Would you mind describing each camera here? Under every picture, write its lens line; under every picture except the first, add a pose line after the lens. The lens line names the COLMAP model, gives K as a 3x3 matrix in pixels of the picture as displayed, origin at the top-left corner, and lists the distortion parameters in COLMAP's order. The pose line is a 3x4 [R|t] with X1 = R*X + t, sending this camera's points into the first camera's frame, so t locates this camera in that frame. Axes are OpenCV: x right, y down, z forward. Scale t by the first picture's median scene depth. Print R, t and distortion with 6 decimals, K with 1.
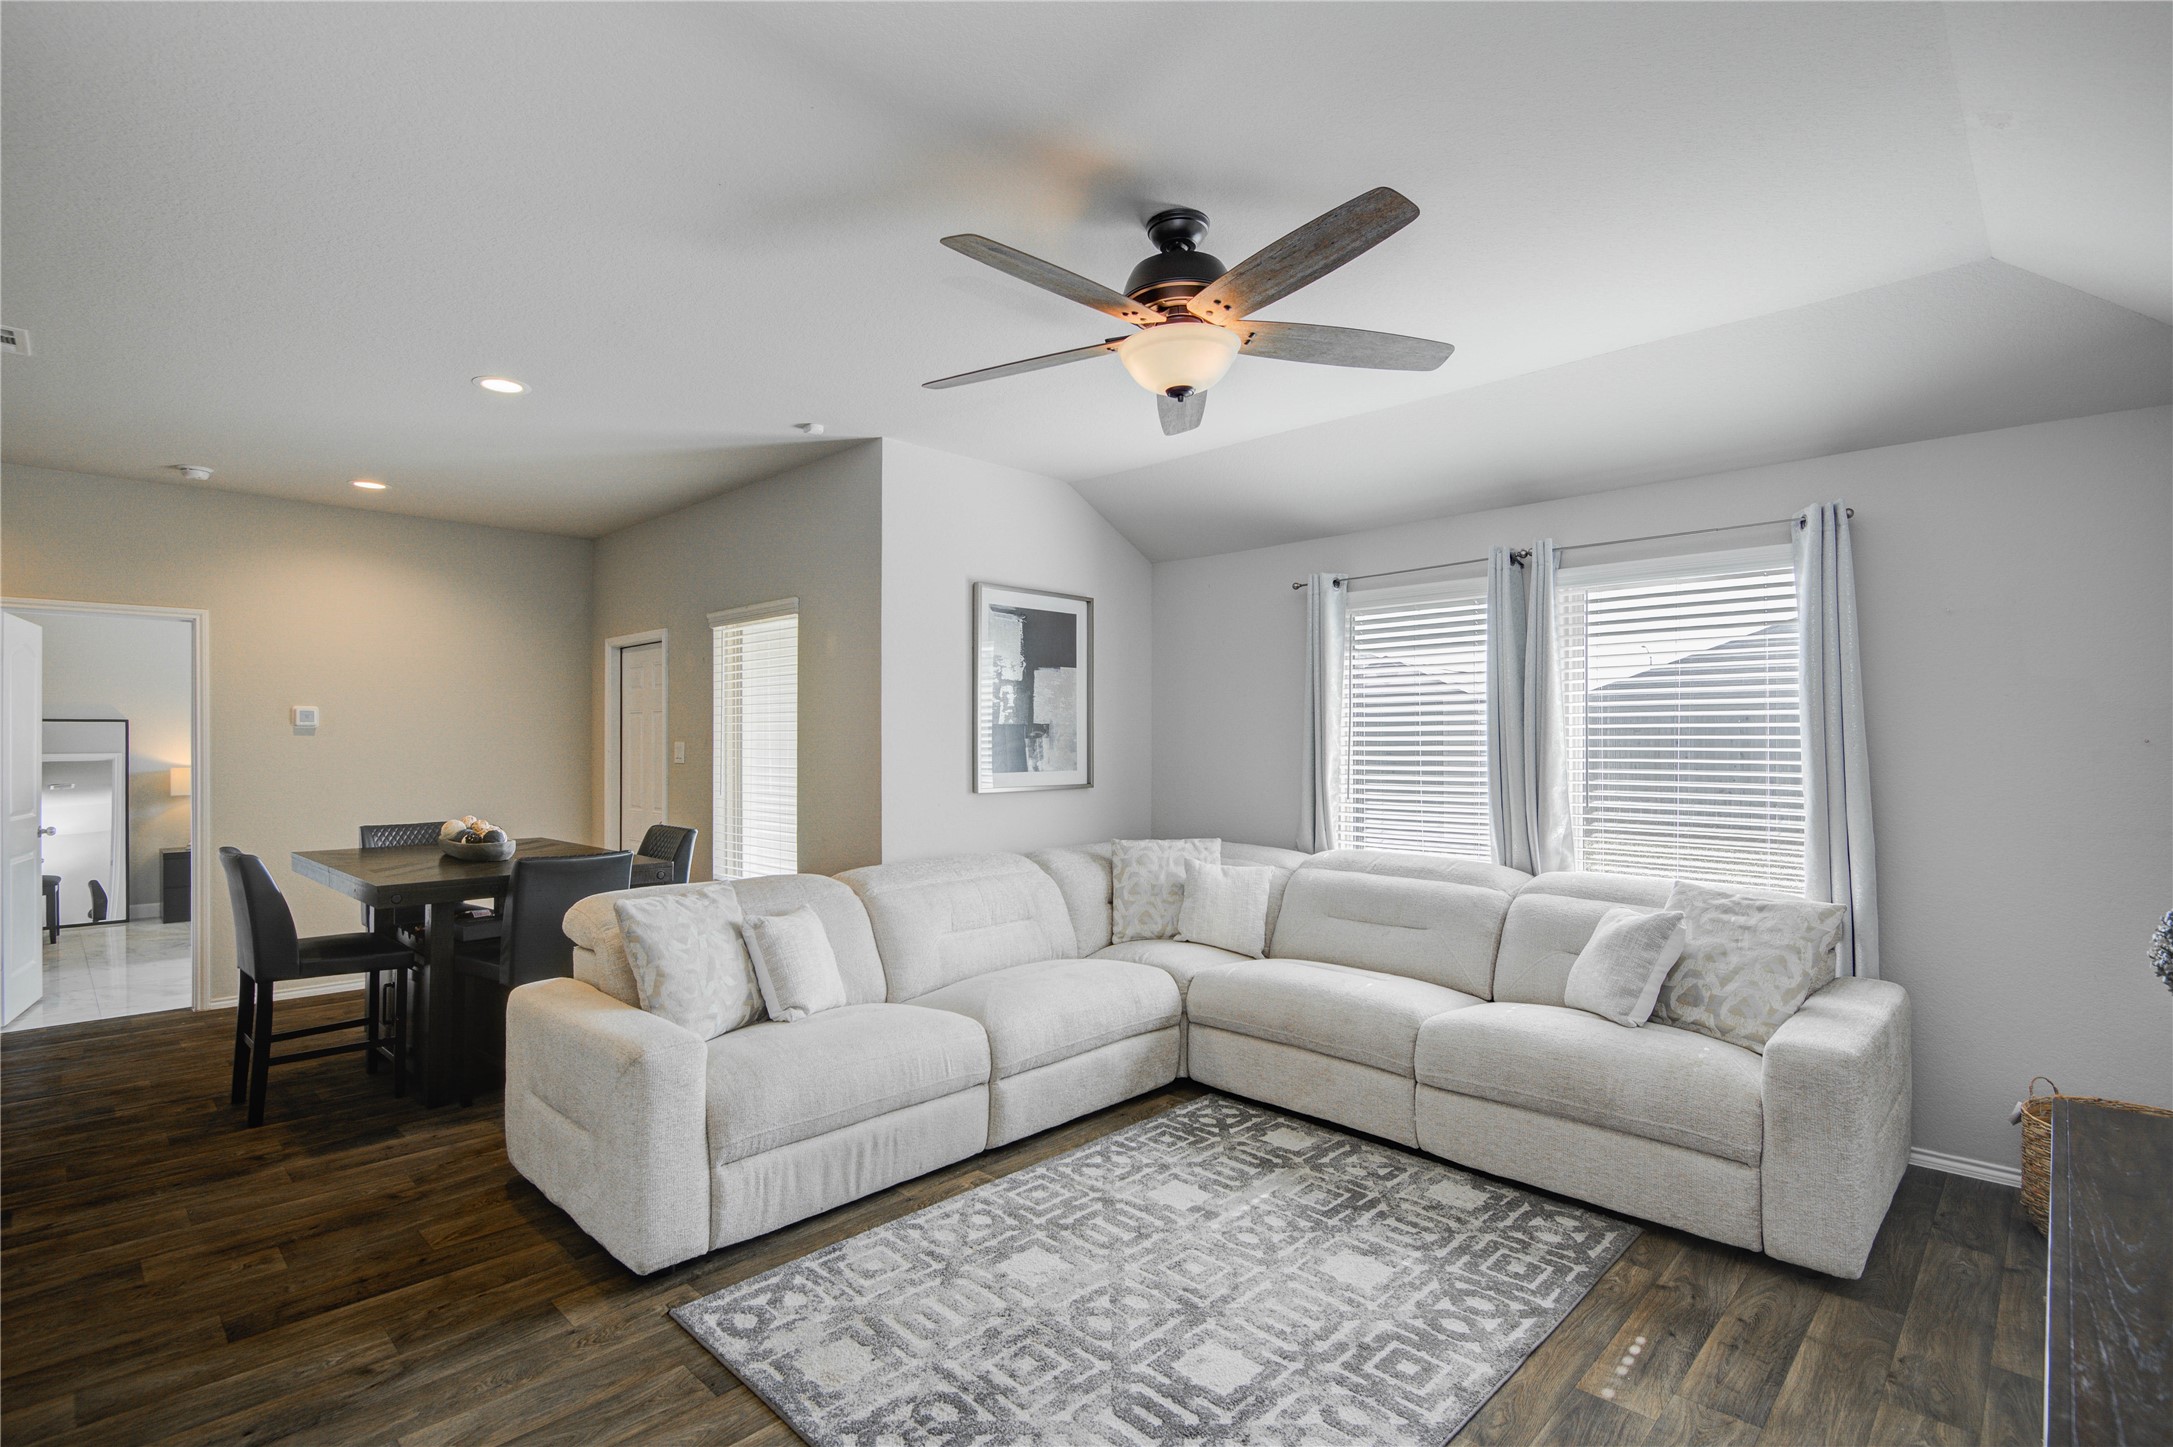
lens RADIAL K [[1022.0, 0, 1066.7], [0, 1022.0, 760.4], [0, 0, 1]] dist [0.002425, -0.006116]
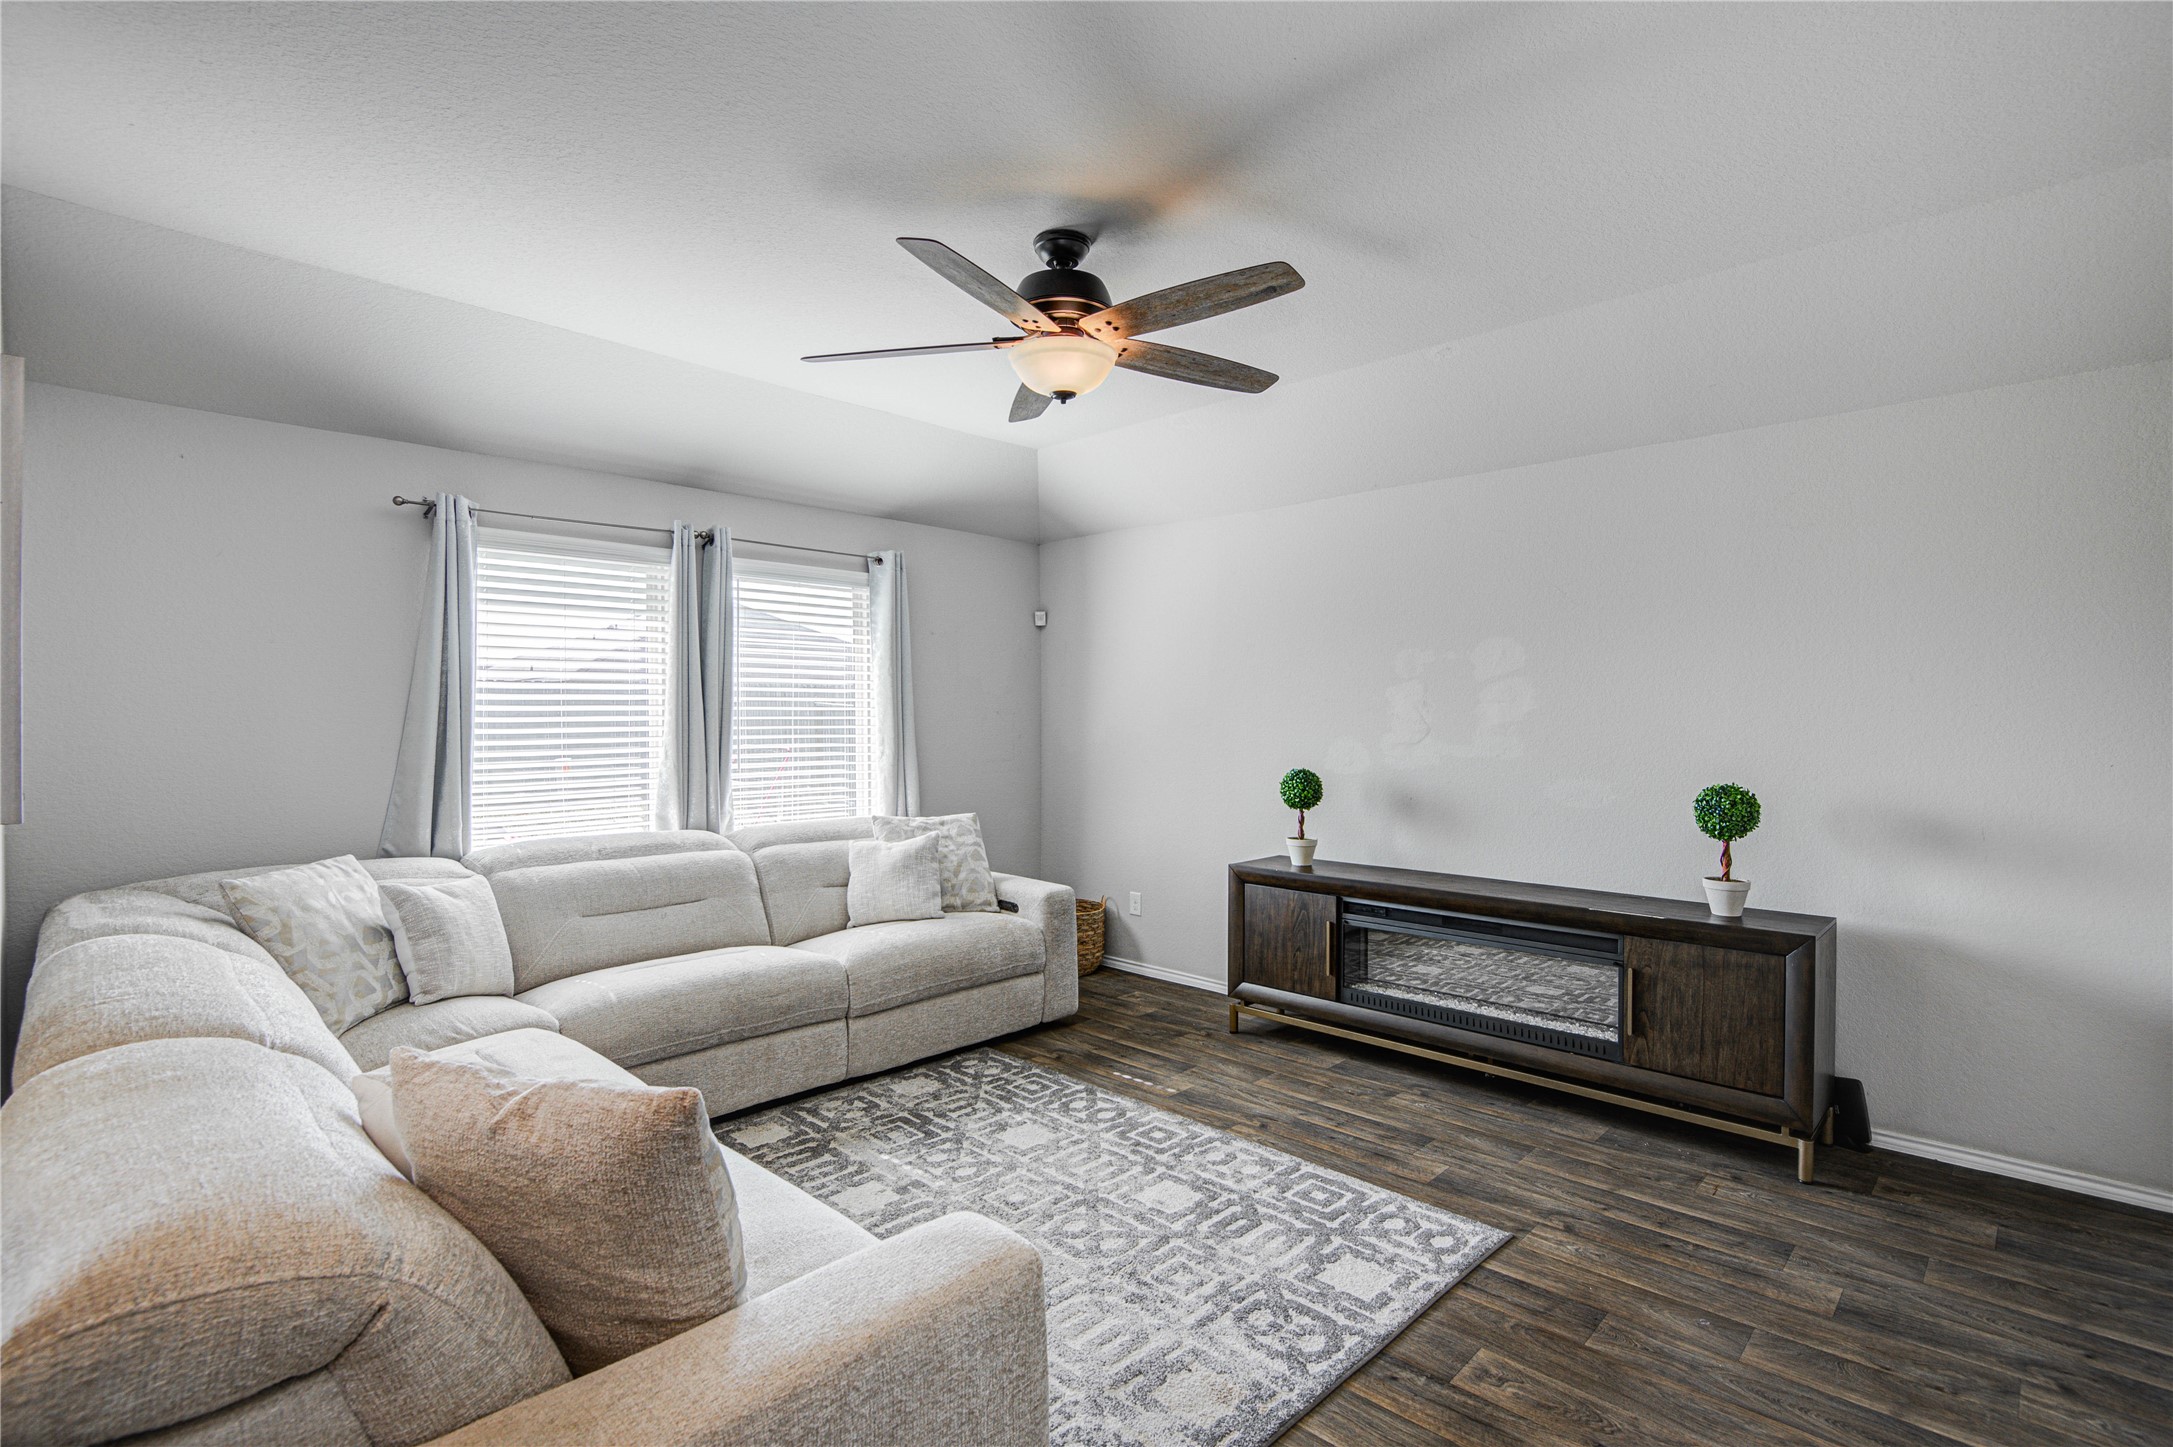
lens RADIAL K [[1022.0, 0, 1087.5], [0, 1022.0, 726.5], [0, 0, 1]] dist [0.002425, -0.006116]
pose [[-0.011857, -0.010501, 0.999875, -0.878628], [0.024189, 0.999649, 0.010786, -0.006220], [-0.999637, 0.024314, -0.011599, 0.864270]]
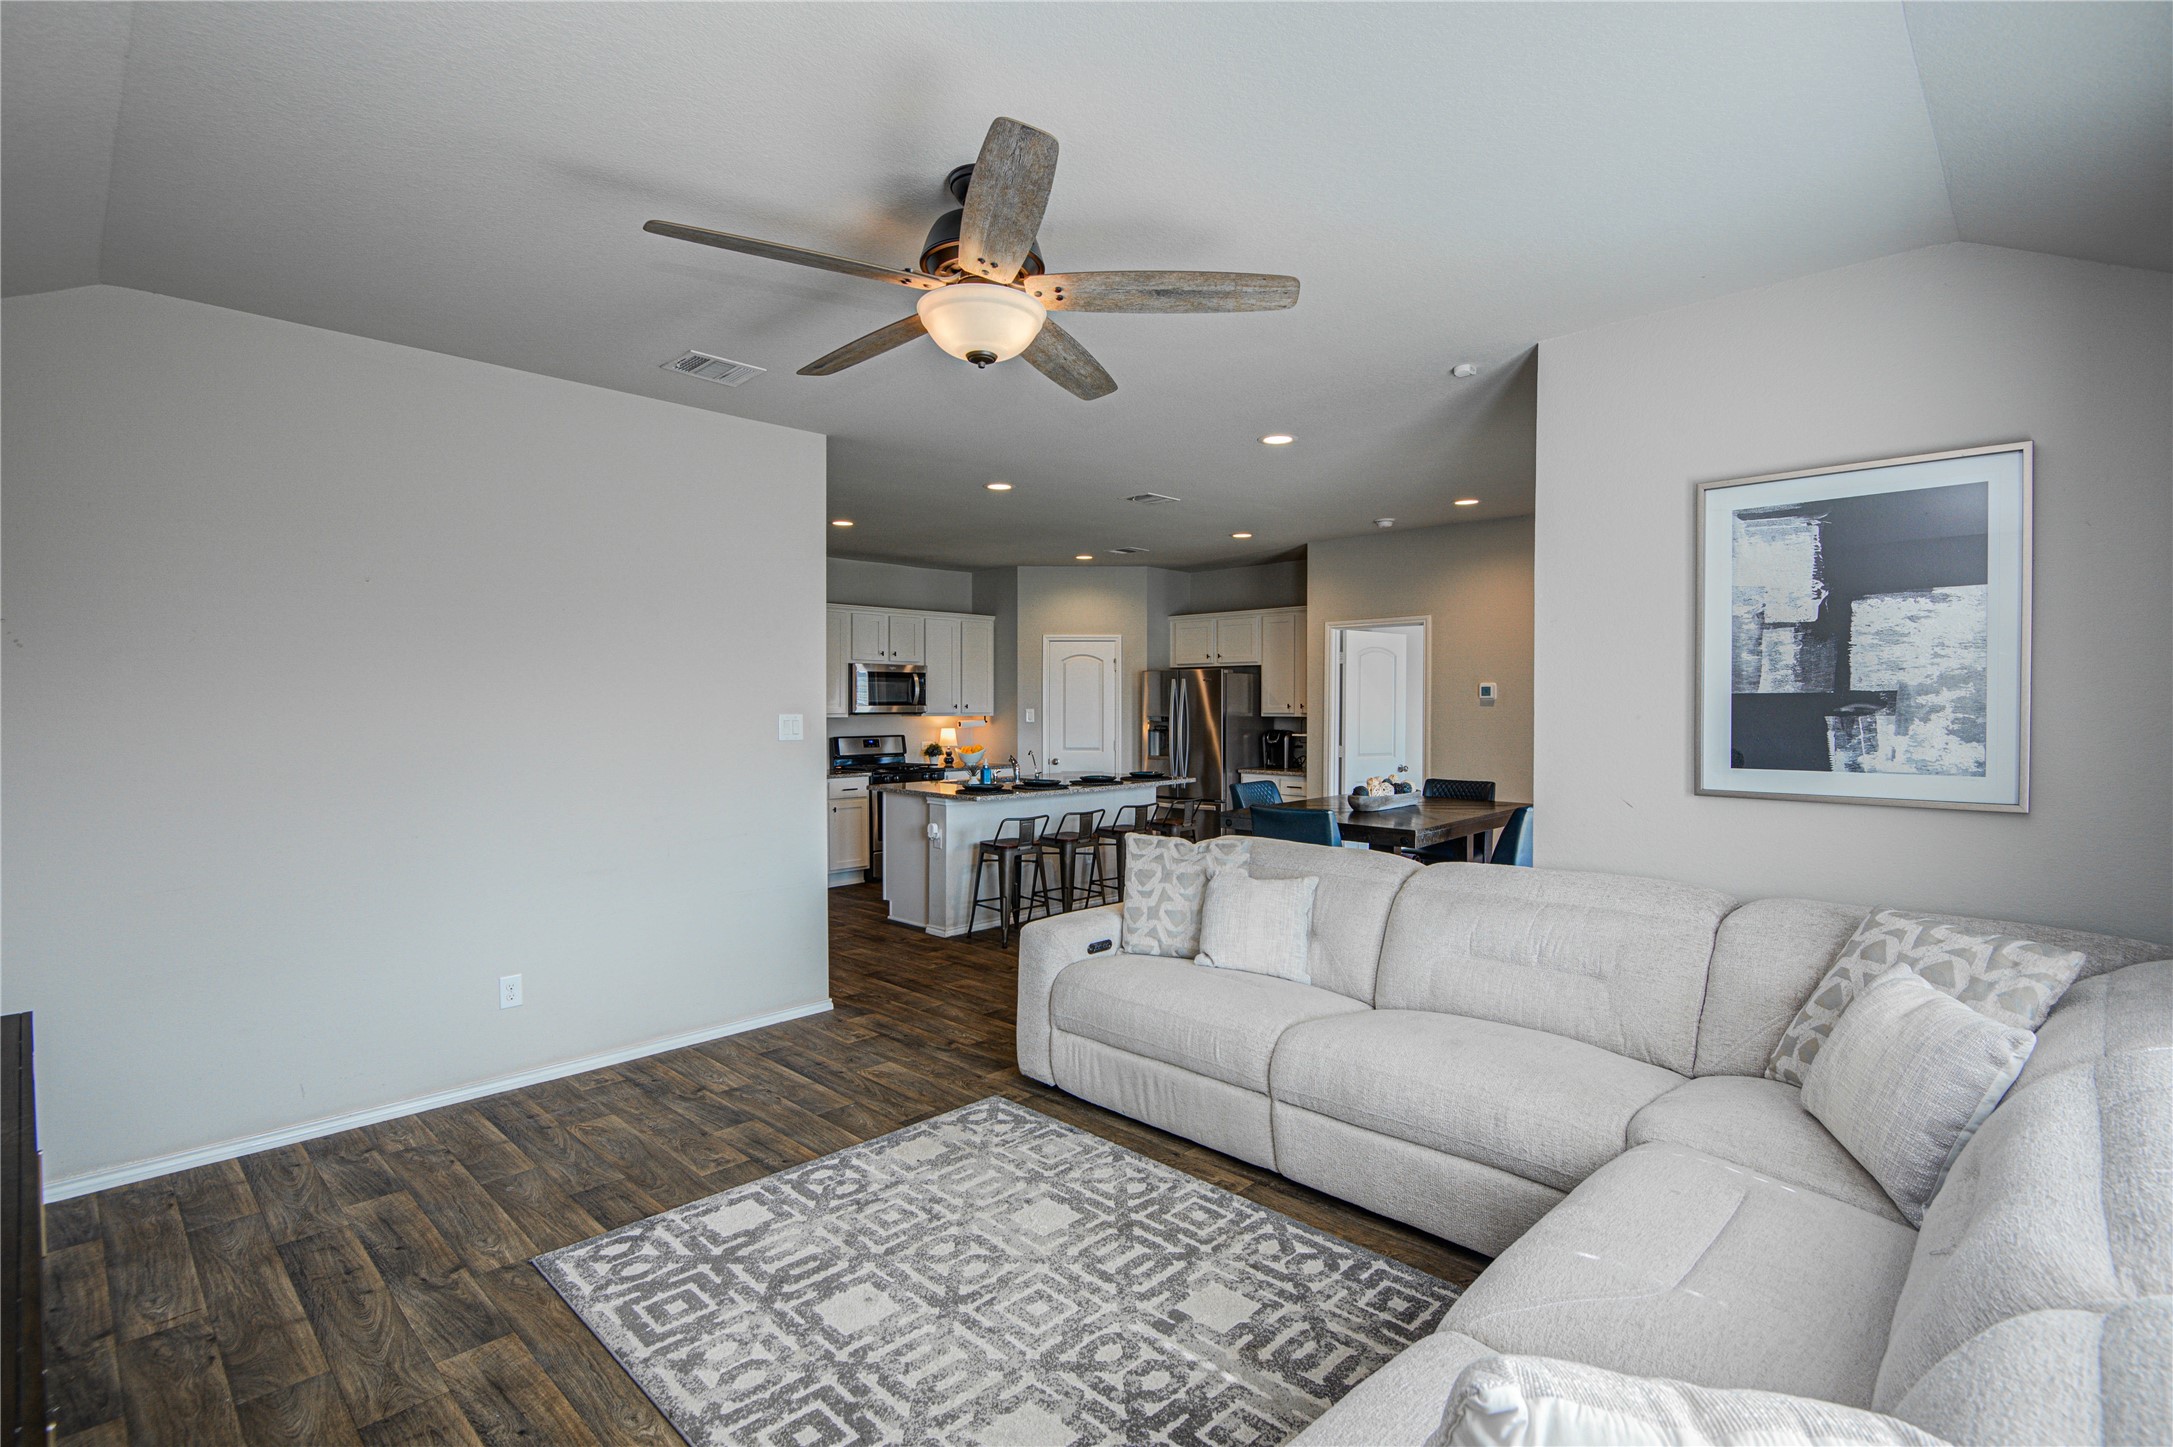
lens RADIAL K [[1022.0, 0, 1098.2], [0, 1022.0, 706.8], [0, 0, 1]] dist [0.002425, -0.006116]
pose [[0.018647, 0.005011, -0.999814, 0.950696], [-0.023600, 0.999711, 0.004570, -0.032956], [0.999548, 0.023510, 0.018760, 0.954917]]
